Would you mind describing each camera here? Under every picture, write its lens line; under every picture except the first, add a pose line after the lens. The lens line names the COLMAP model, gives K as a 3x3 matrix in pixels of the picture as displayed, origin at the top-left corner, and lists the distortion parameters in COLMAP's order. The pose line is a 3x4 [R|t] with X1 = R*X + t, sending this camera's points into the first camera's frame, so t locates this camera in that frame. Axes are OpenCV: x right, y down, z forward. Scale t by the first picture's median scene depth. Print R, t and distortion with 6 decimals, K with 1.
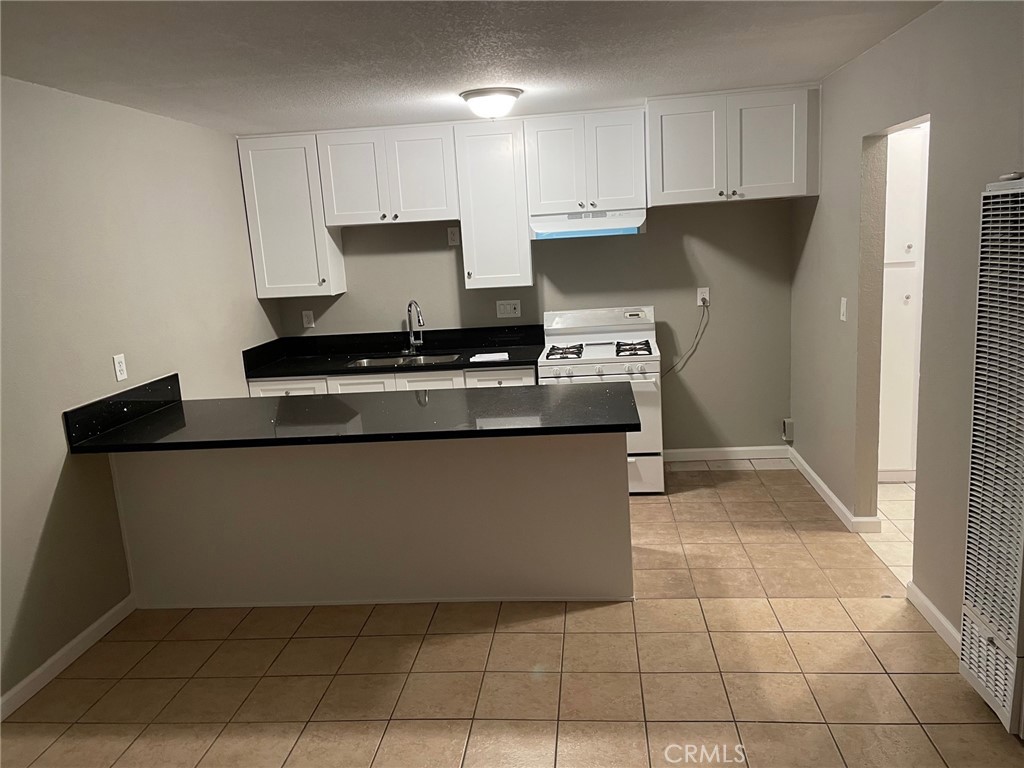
lens RADIAL K [[771.3, 0, 512.0], [0, 771.3, 384.0], [0, 0, 1]] dist [0.095101, -0.113512]
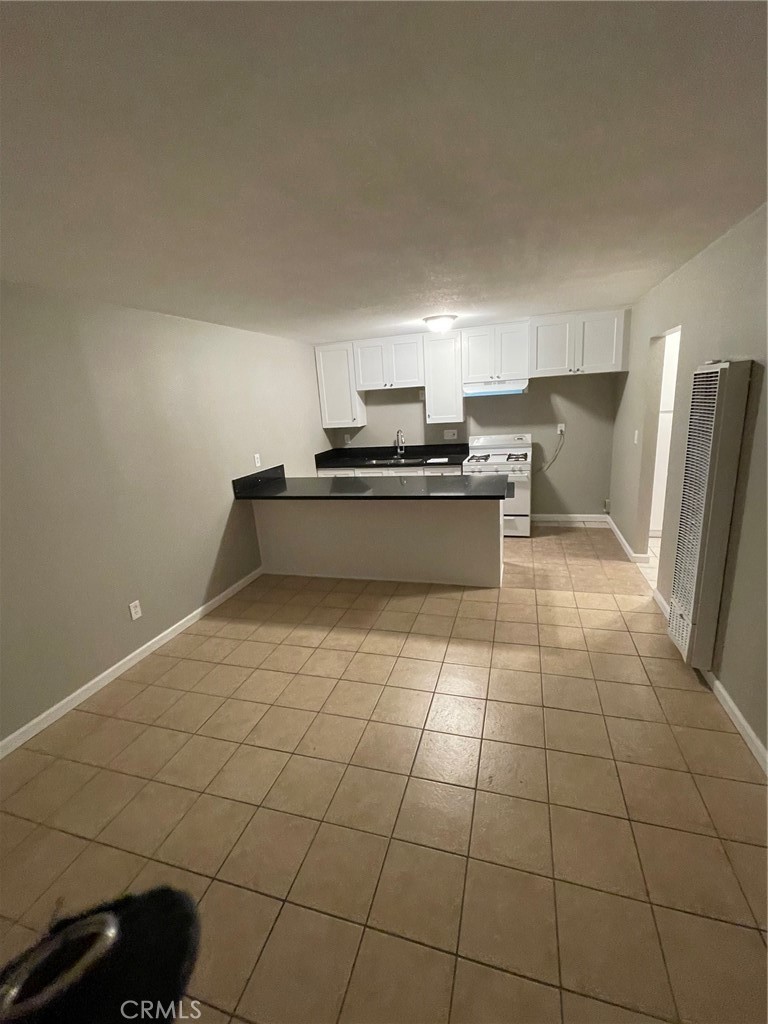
lens RADIAL K [[431.2, 0, 384.0], [0, 431.2, 512.0], [0, 0, 1]] dist [0.000980, 0.000010]
pose [[0.980113, 0.045697, -0.193105, 0.054302], [-0.030387, 0.996209, 0.081514, 0.009650], [0.196098, -0.074025, 0.977786, -0.066057]]
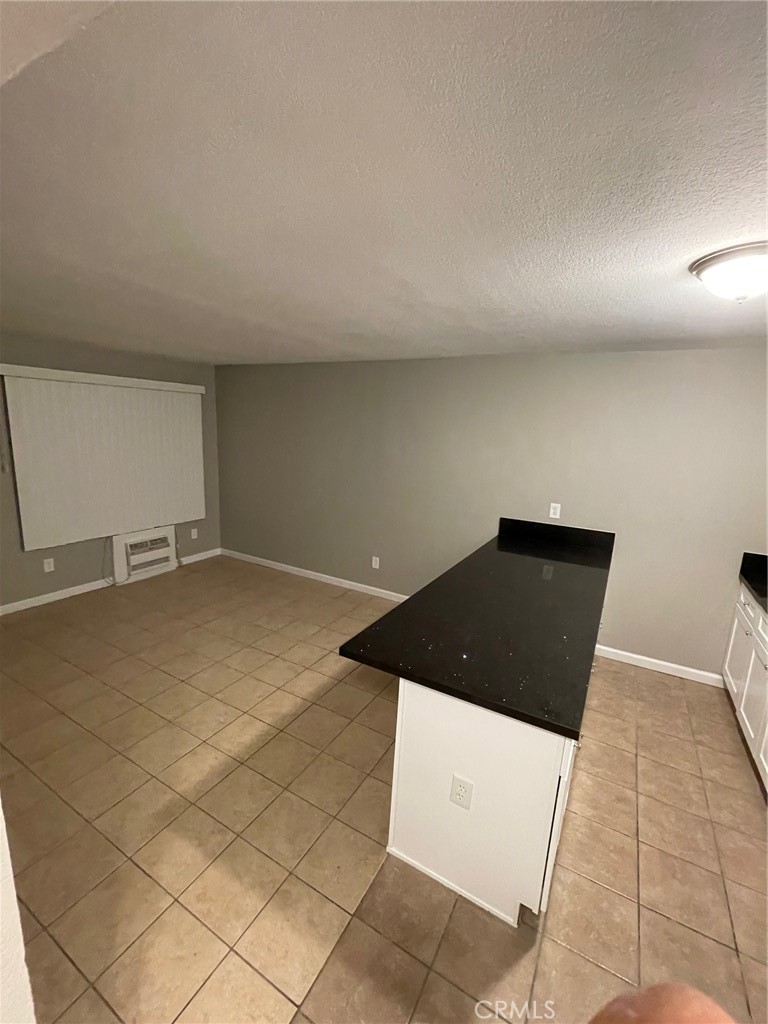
lens RADIAL K [[431.2, 0, 384.0], [0, 431.2, 512.0], [0, 0, 1]] dist [0.000980, 0.000010]
pose [[-0.405986, 0.221083, -0.886734, 0.403452], [-0.195223, 0.926919, 0.320483, -0.203188], [0.892784, 0.303222, -0.333155, 0.797110]]
